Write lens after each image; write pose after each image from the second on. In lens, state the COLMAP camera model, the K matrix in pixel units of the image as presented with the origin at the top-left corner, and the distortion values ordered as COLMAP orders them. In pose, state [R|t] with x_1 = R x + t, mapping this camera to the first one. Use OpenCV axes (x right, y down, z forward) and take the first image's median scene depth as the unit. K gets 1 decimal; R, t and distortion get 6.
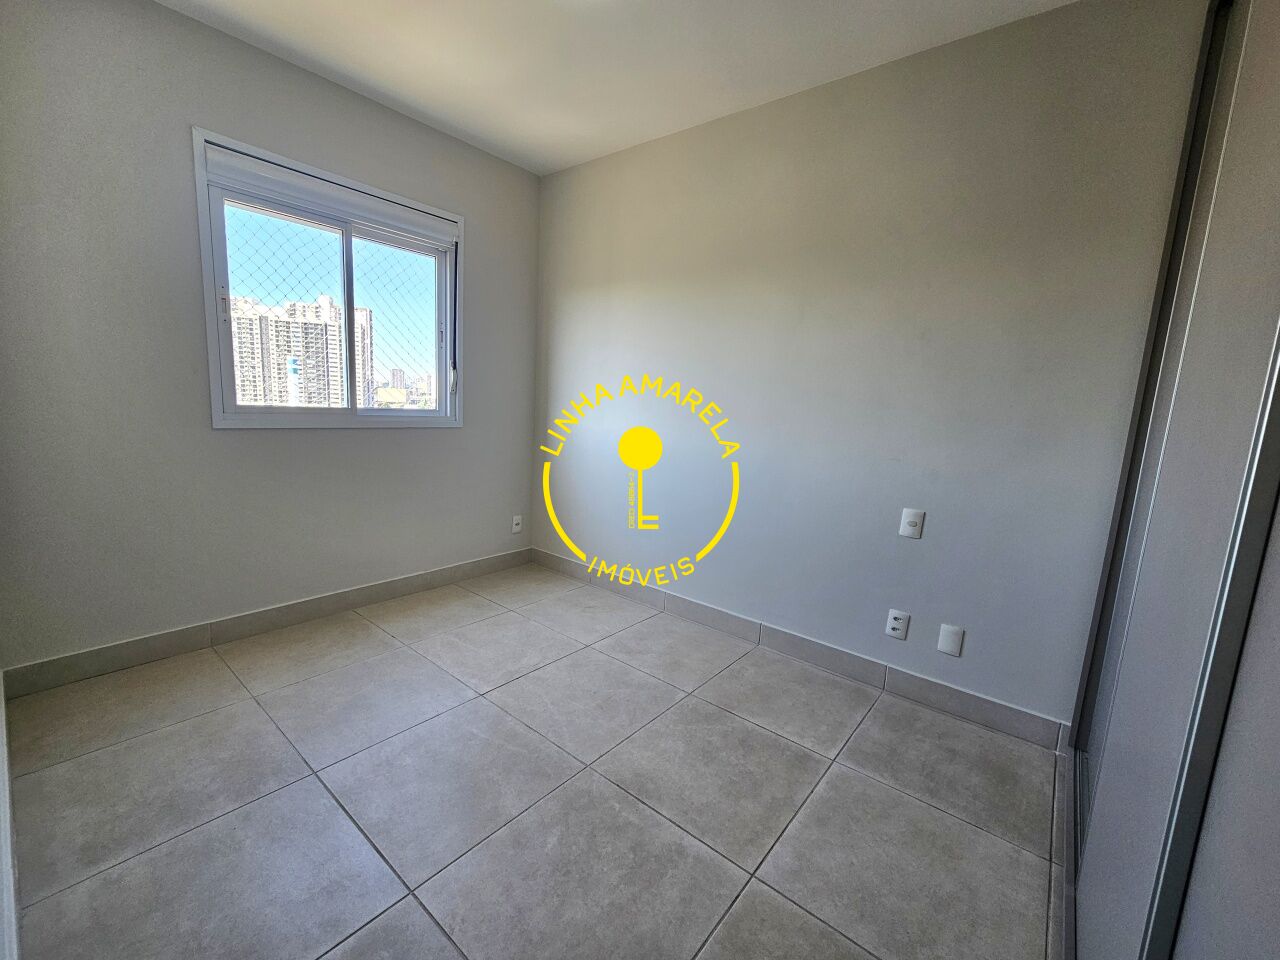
lens RADIAL K [[525.7, 0, 643.2], [0, 525.7, 479.4], [0, 0, 1]] dist [-0.001058, 0.000025]
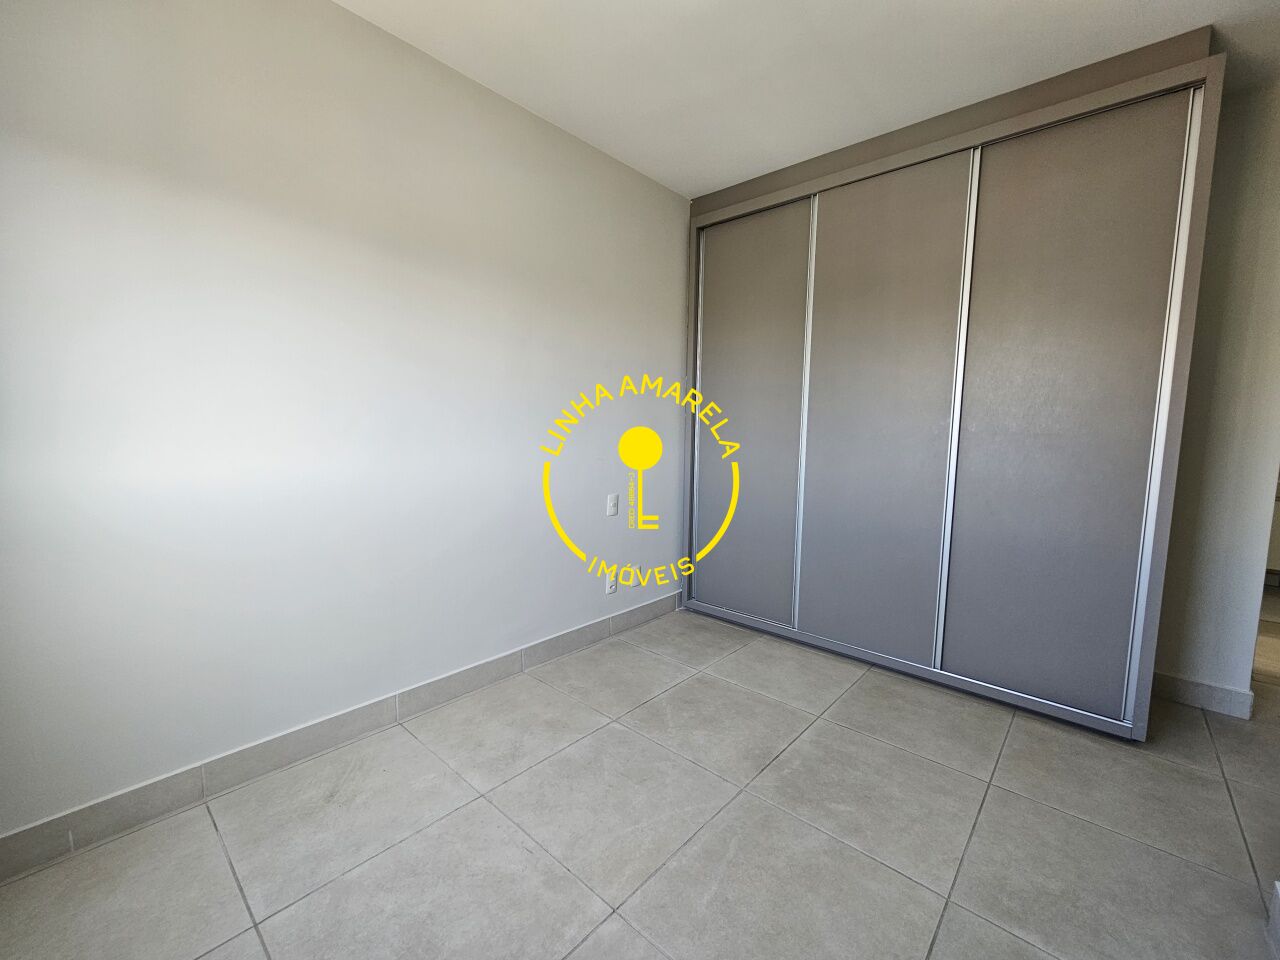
lens RADIAL K [[525.7, 0, 643.2], [0, 525.7, 479.4], [0, 0, 1]] dist [-0.001058, 0.000025]
pose [[0.046612, -0.149059, 0.987729, -0.931490], [0.134623, 0.980720, 0.141648, -0.185584], [-0.989800, 0.126368, 0.065780, 0.959703]]
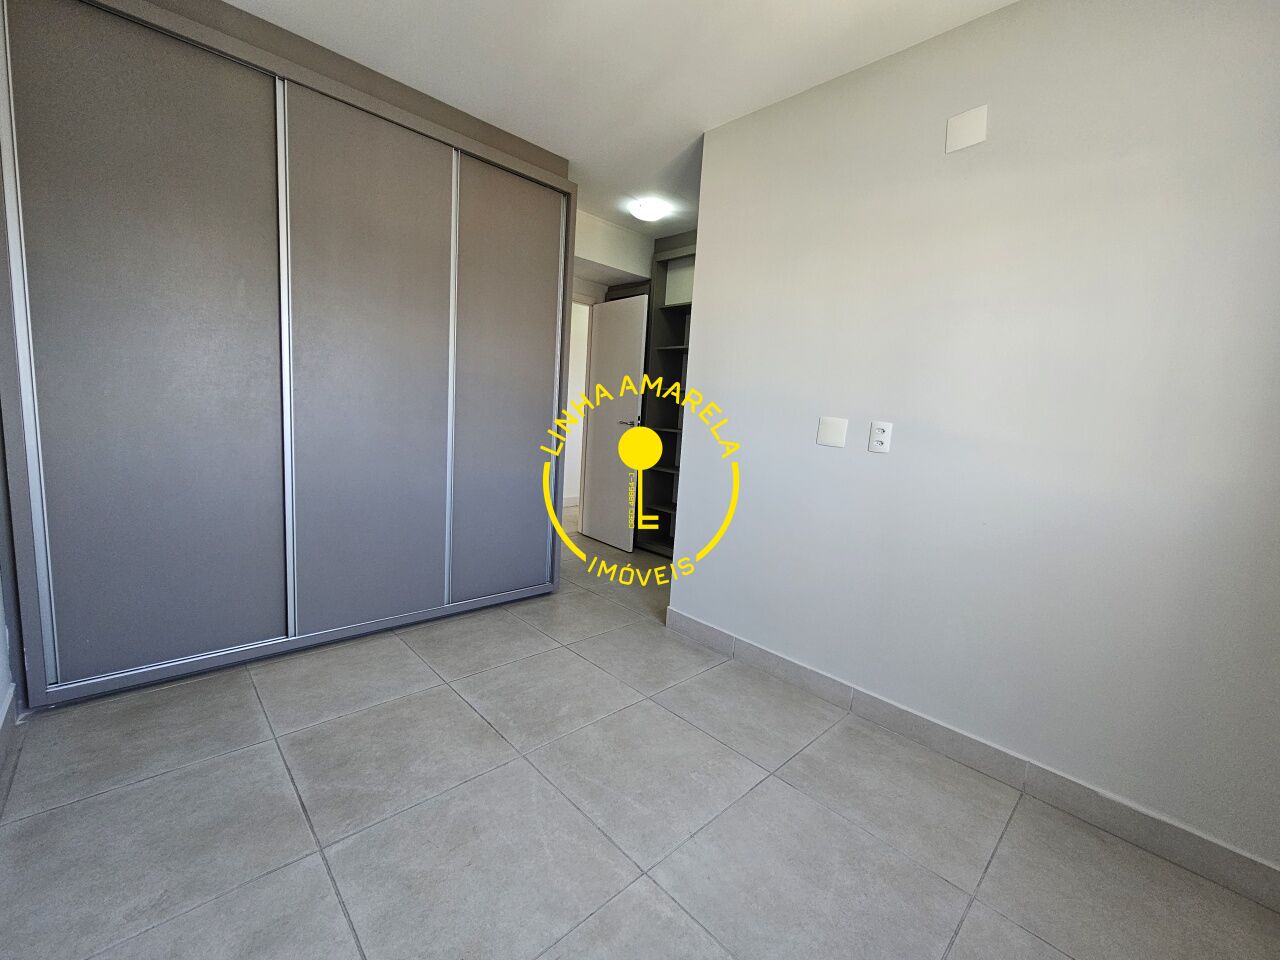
lens RADIAL K [[525.7, 0, 643.2], [0, 525.7, 479.4], [0, 0, 1]] dist [-0.001058, 0.000025]
pose [[-0.985845, -0.130621, 0.105109, -0.345563], [-0.096968, 0.955643, 0.278109, -0.259594], [-0.136773, 0.263980, -0.954782, 1.657254]]
